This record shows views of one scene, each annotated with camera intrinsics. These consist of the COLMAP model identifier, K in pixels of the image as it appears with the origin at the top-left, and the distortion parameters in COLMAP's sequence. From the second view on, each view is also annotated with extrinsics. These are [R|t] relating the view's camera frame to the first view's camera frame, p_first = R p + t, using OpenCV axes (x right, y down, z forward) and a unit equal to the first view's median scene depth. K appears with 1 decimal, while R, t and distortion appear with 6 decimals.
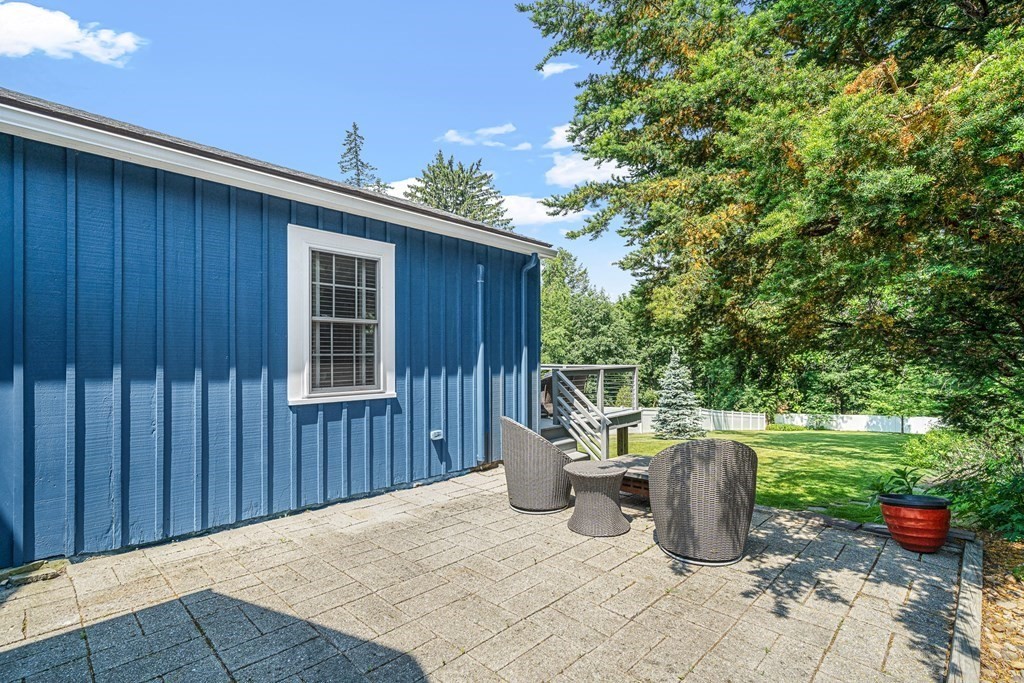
lens RADIAL K [[468.8, 0, 516.3], [0, 468.8, 351.2], [0, 0, 1]] dist [0.005335, 0.000112]
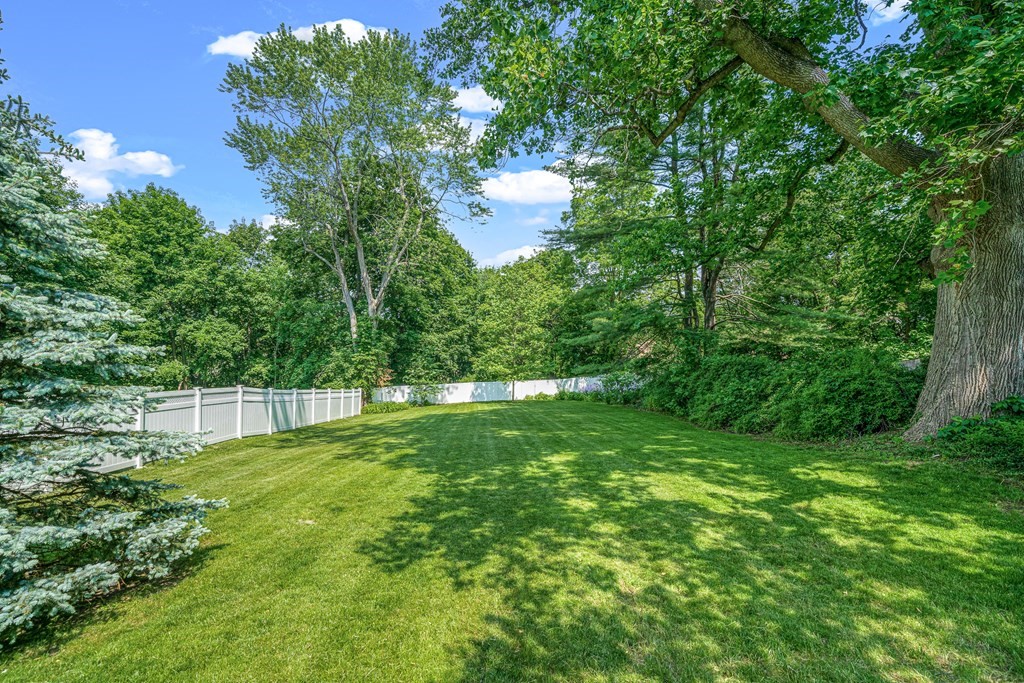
lens RADIAL K [[474.0, 0, 514.3], [0, 474.0, 344.3], [0, 0, 1]] dist [-0.000051, 0.000047]
pose [[0.663889, 0.004431, 0.747818, 0.176750], [-0.029007, 0.999382, 0.019830, 0.050558], [-0.747268, -0.034857, 0.663608, 0.399807]]
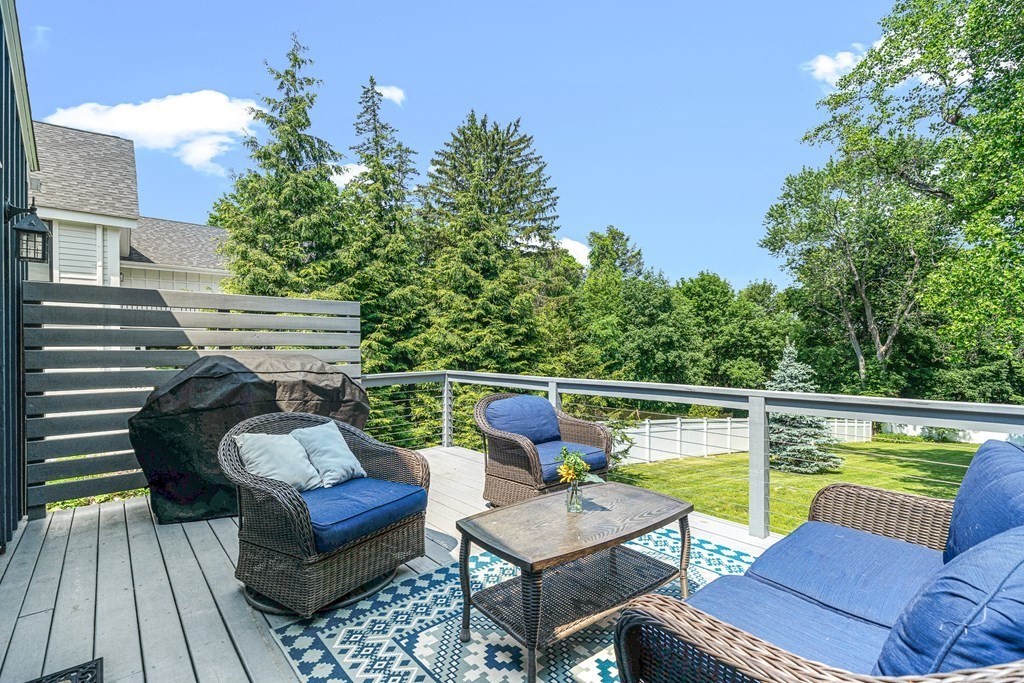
lens RADIAL K [[468.8, 0, 511.4], [0, 468.8, 348.4], [0, 0, 1]] dist [0.005335, 0.000112]
pose [[0.994771, 0.002056, -0.102106, -0.001738], [-0.000970, 0.999942, 0.010681, 0.000509], [0.102122, -0.010526, 0.994716, 0.132198]]
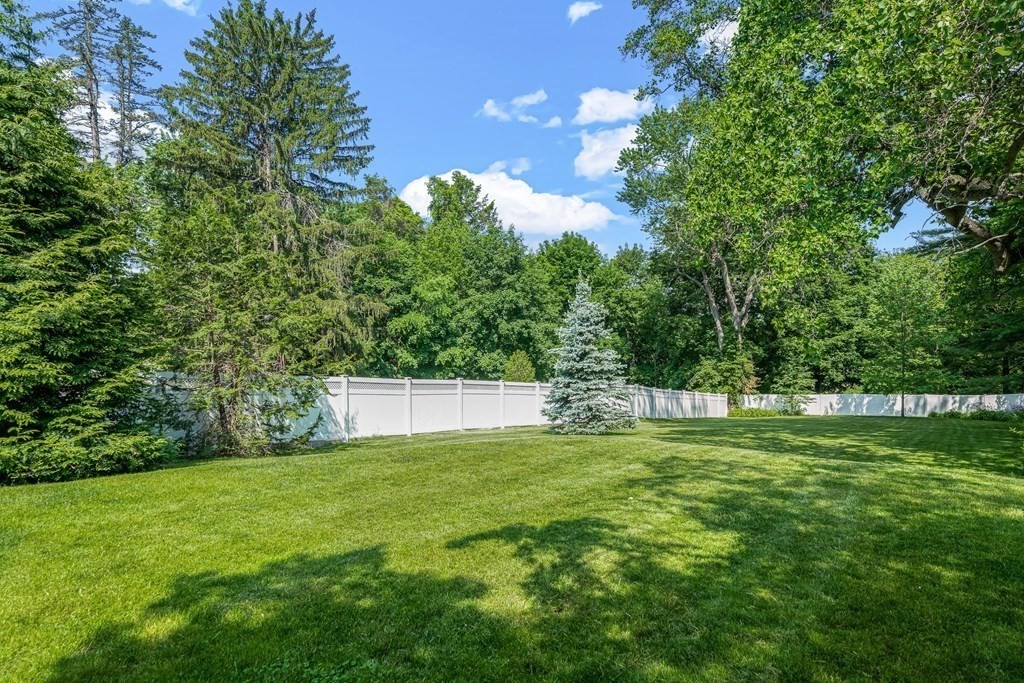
lens RADIAL K [[560.5, 0, 504.7], [0, 560.5, 344.5], [0, 0, 1]] dist [0.008410, -0.000581]
pose [[0.992957, -0.008262, 0.118191, 0.083057], [0.005499, 0.999704, 0.023684, 0.032044], [-0.118352, -0.022867, 0.992708, 0.172487]]
